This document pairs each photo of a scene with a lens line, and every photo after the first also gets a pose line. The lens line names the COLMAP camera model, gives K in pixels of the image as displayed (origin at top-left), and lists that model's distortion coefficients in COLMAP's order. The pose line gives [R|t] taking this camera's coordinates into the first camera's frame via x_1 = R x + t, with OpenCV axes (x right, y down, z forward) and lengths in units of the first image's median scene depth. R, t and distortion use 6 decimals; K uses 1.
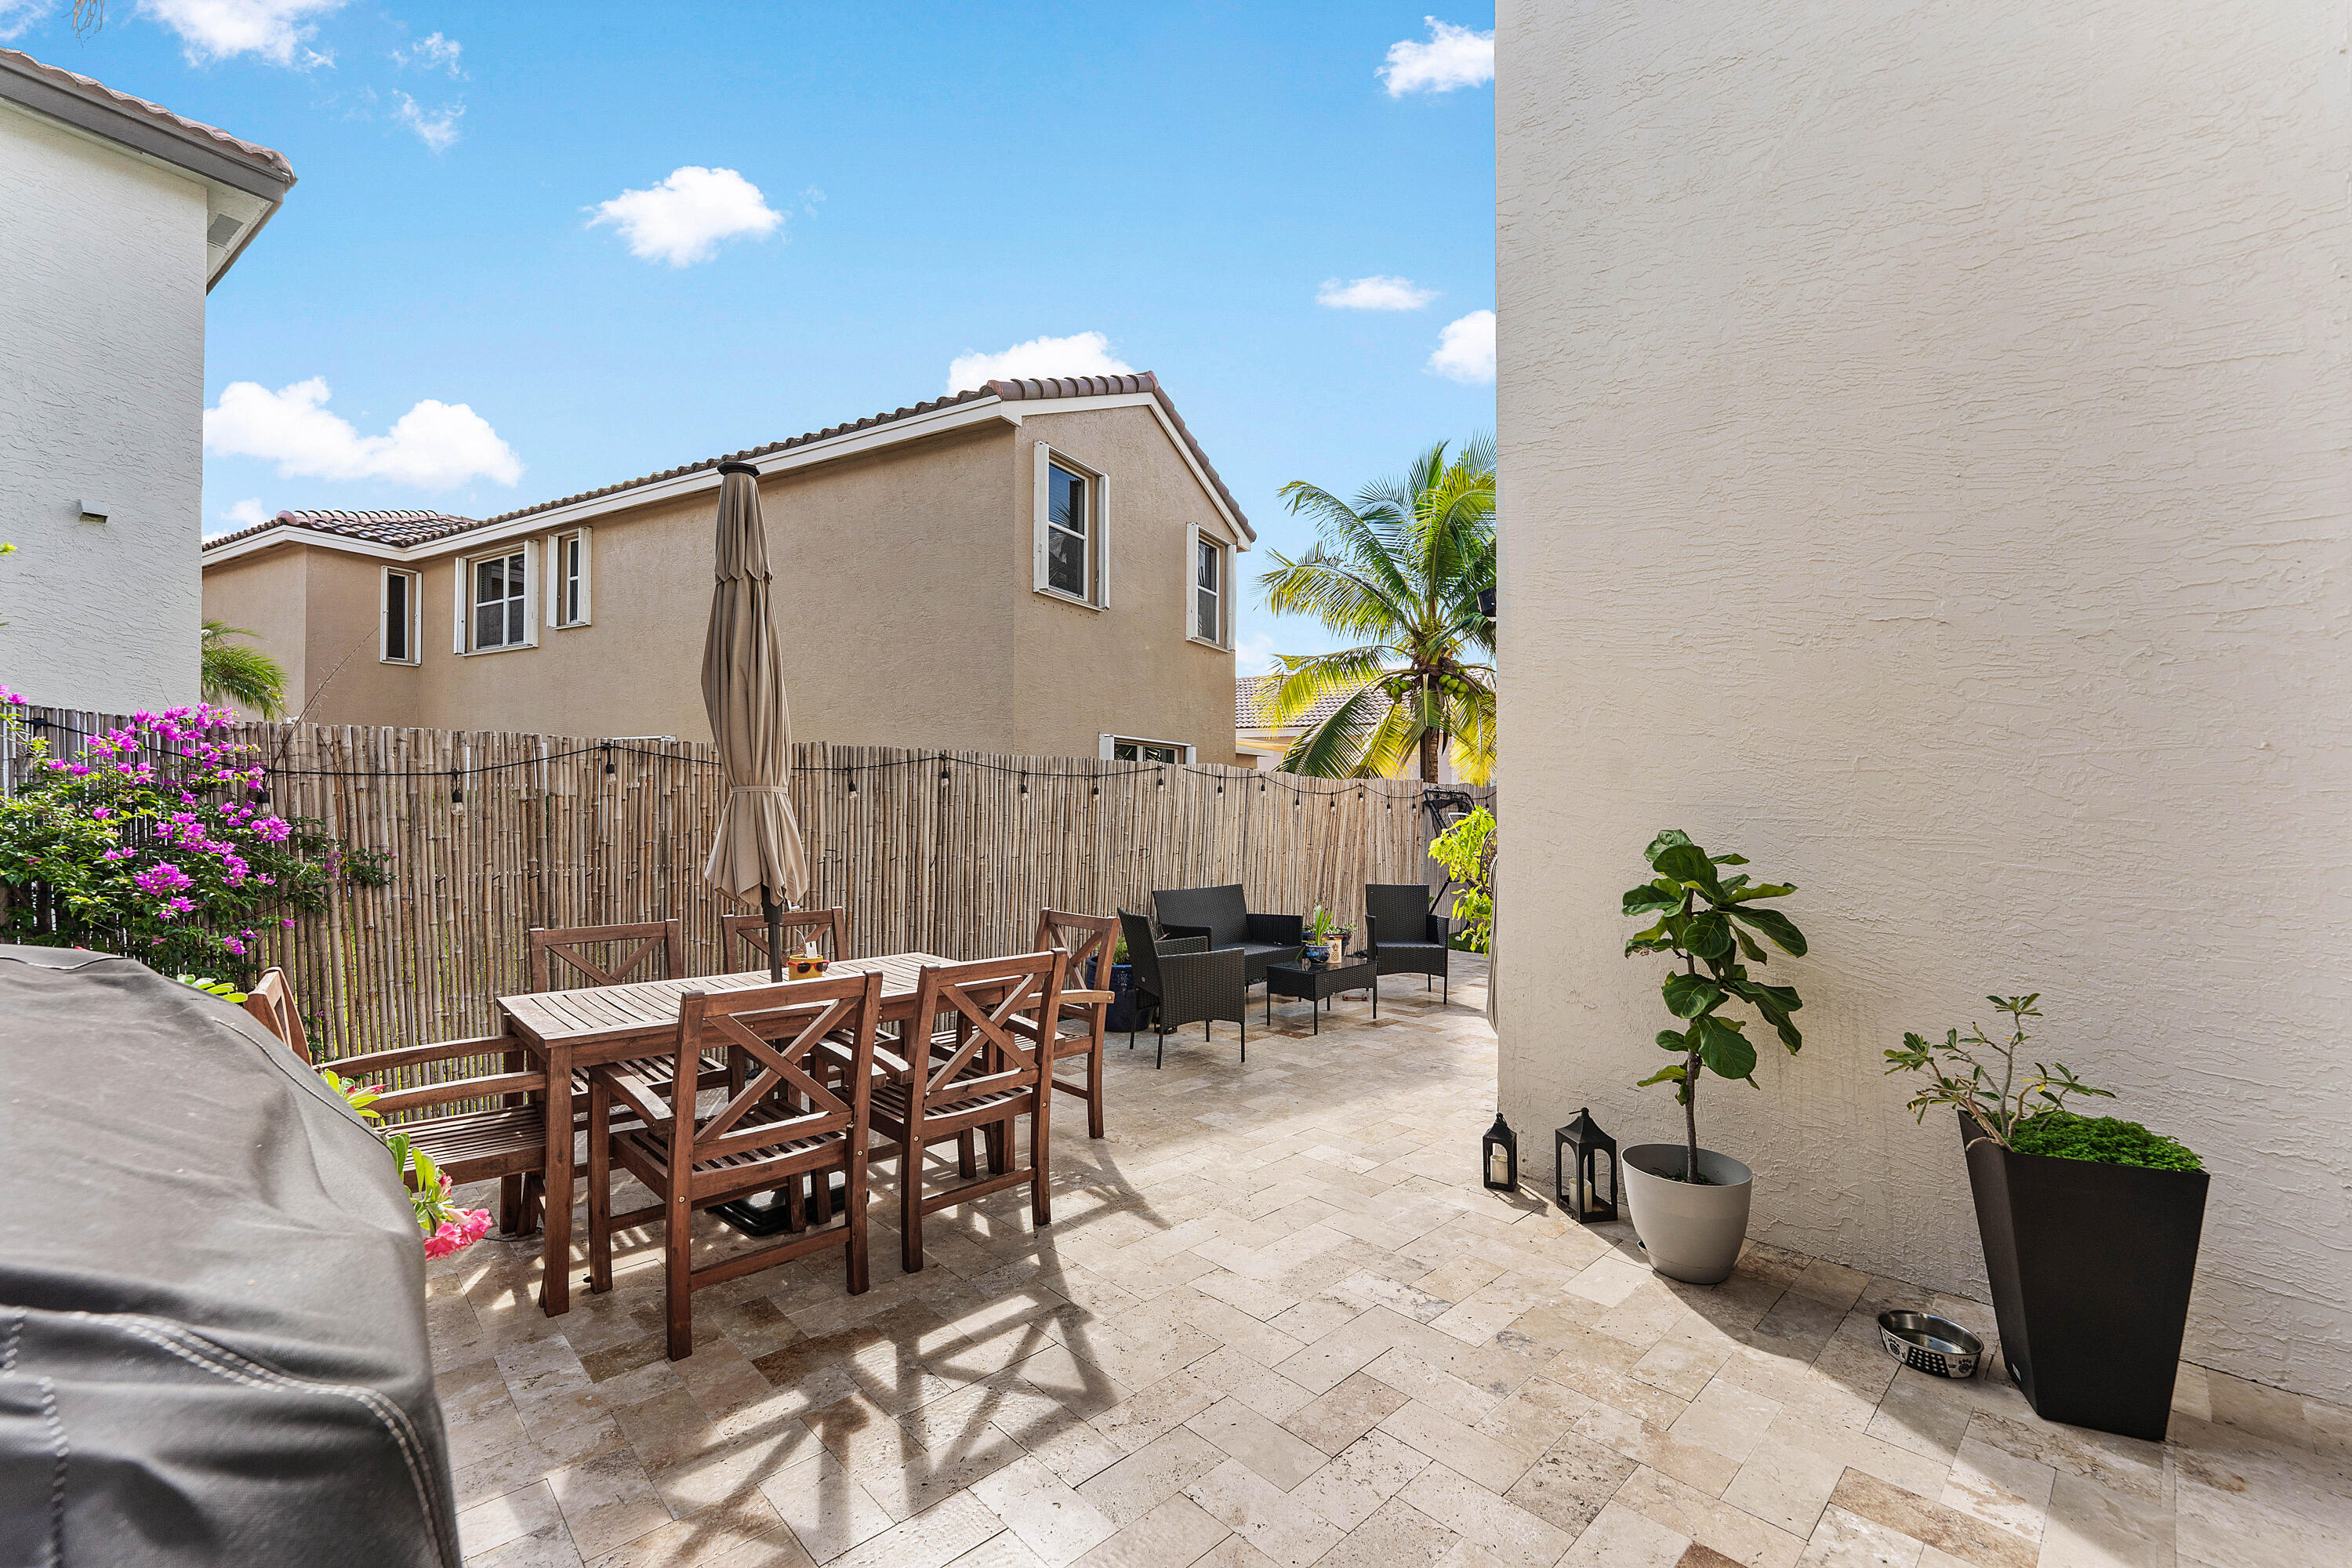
lens RADIAL K [[968.0, 0, 1169.4], [0, 968.0, 801.9], [0, 0, 1]] dist [-0.000841, 0.000495]
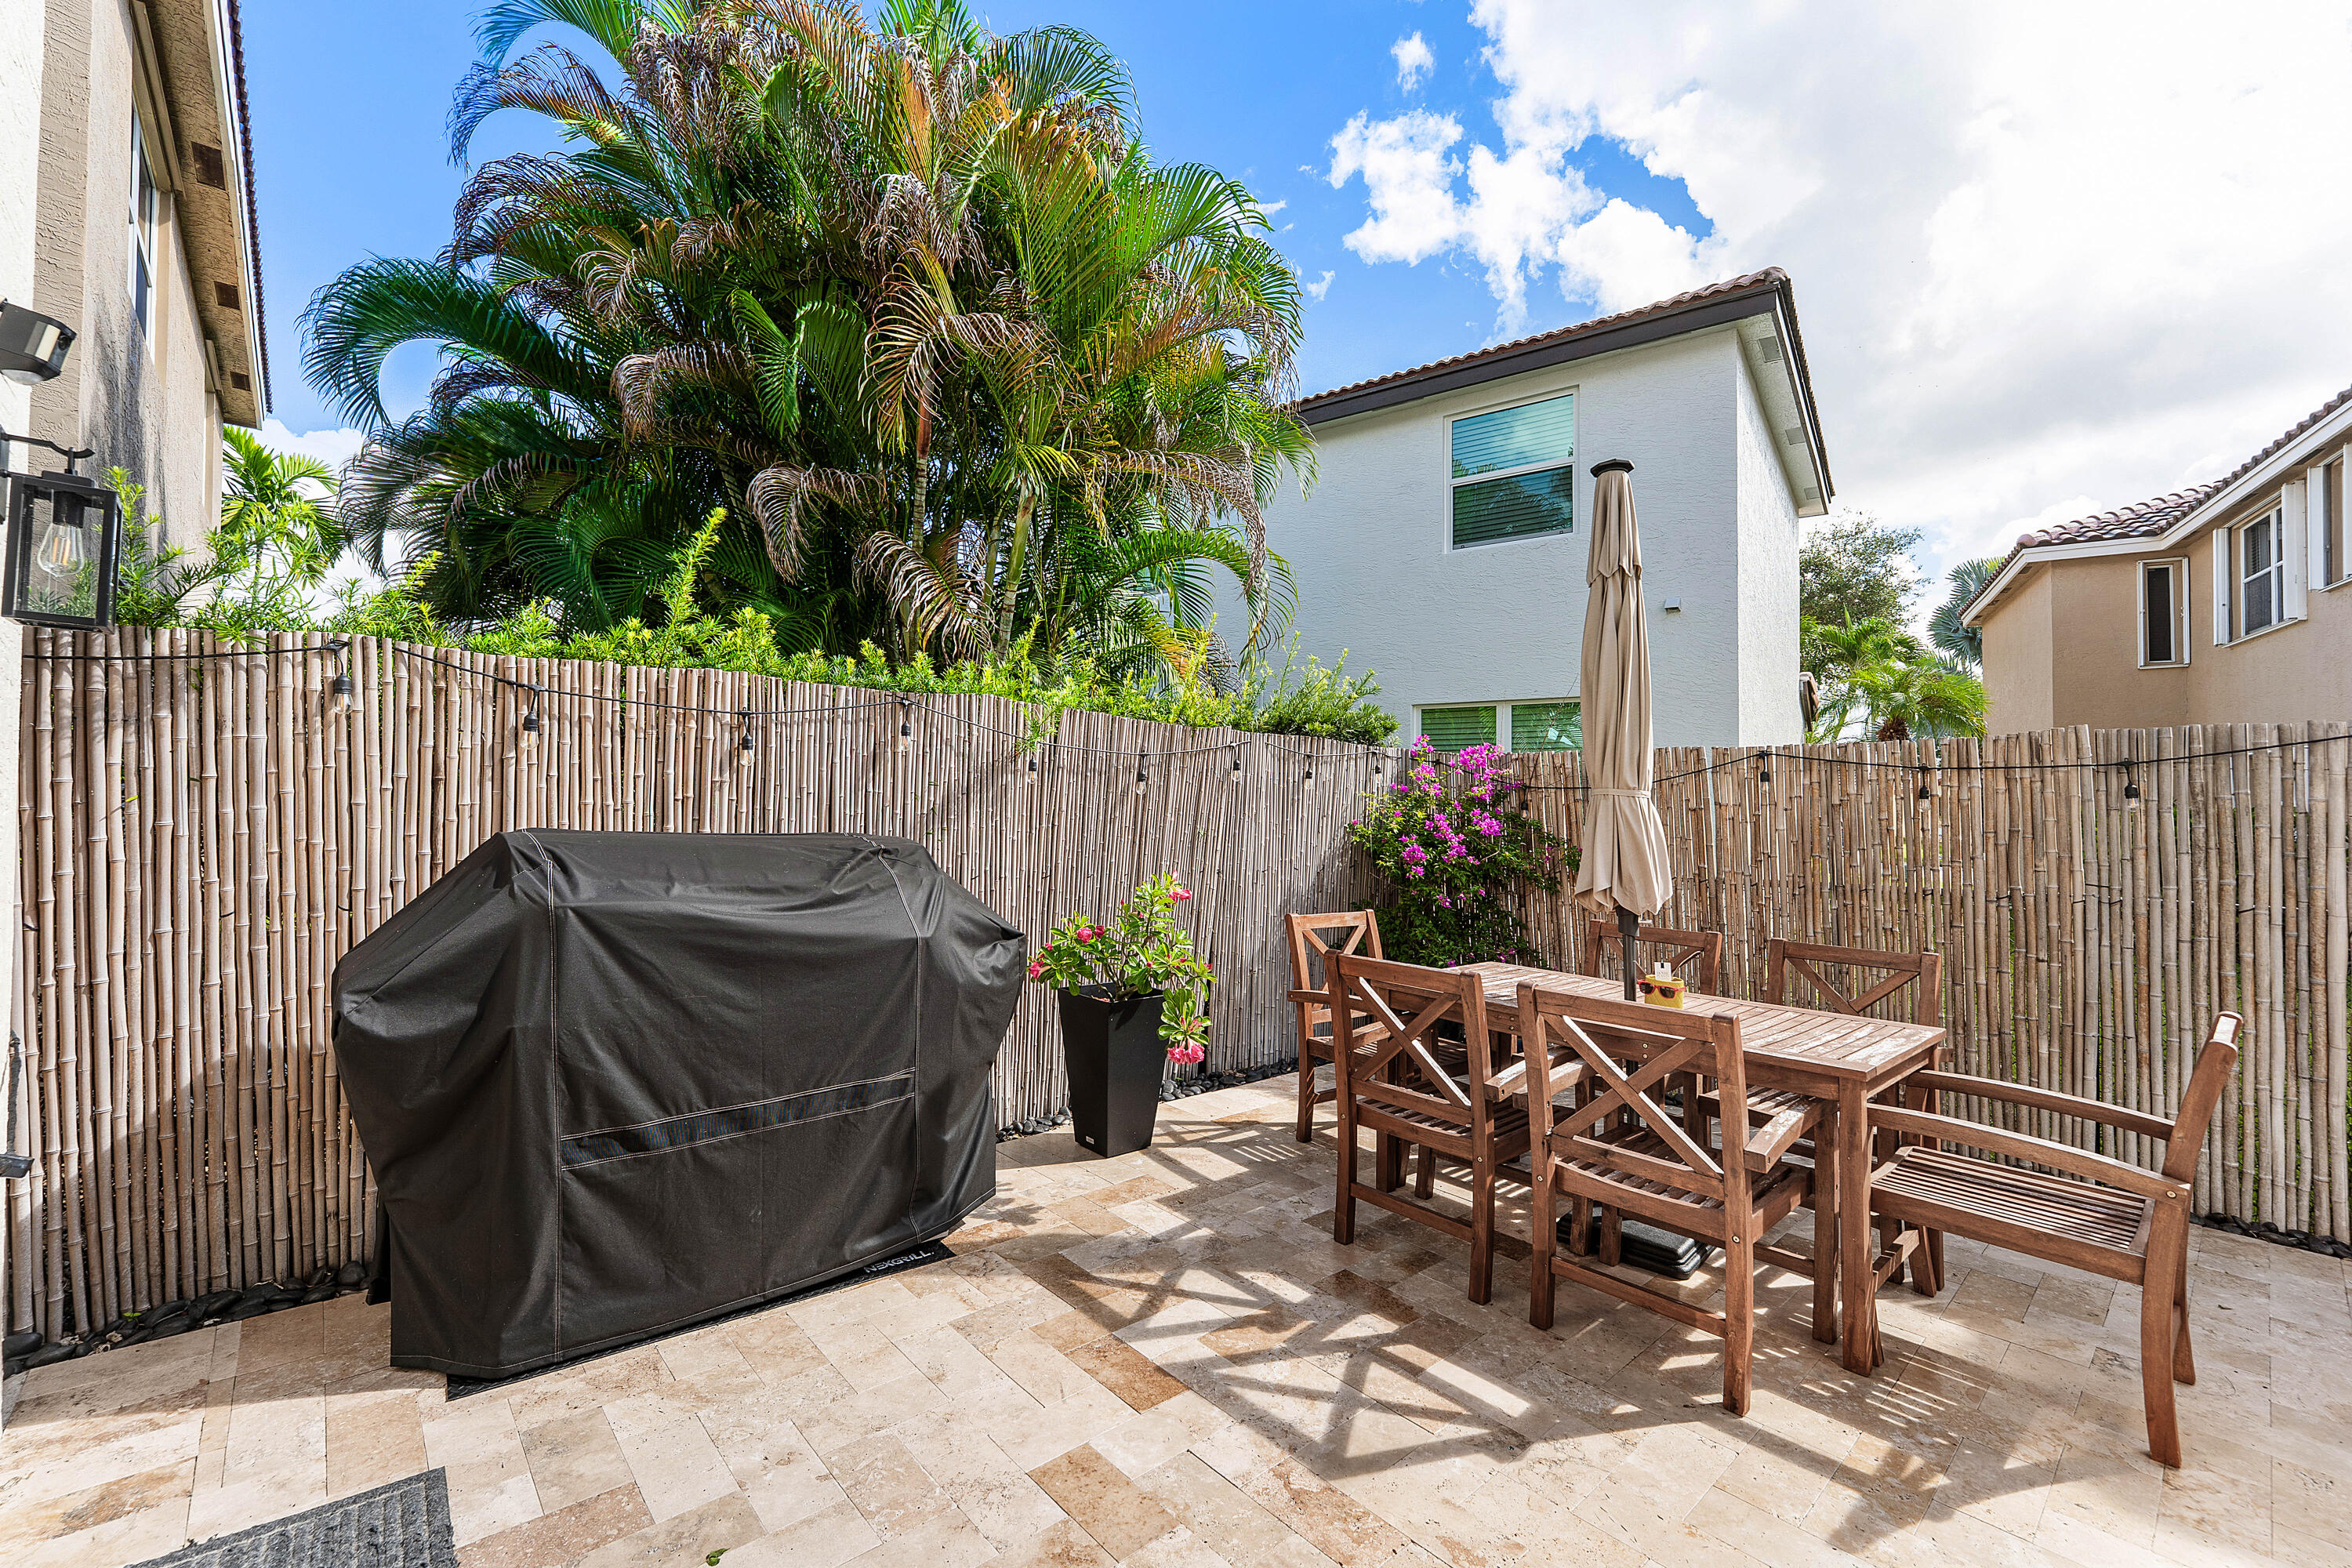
lens RADIAL K [[968.0, 0, 1169.4], [0, 968.0, 801.9], [0, 0, 1]] dist [-0.000841, 0.000495]
pose [[-0.036784, -0.010470, -0.999268, 0.569160], [-0.013799, 0.999855, -0.009968, 0.011891], [0.999228, 0.013422, -0.036923, 0.602520]]
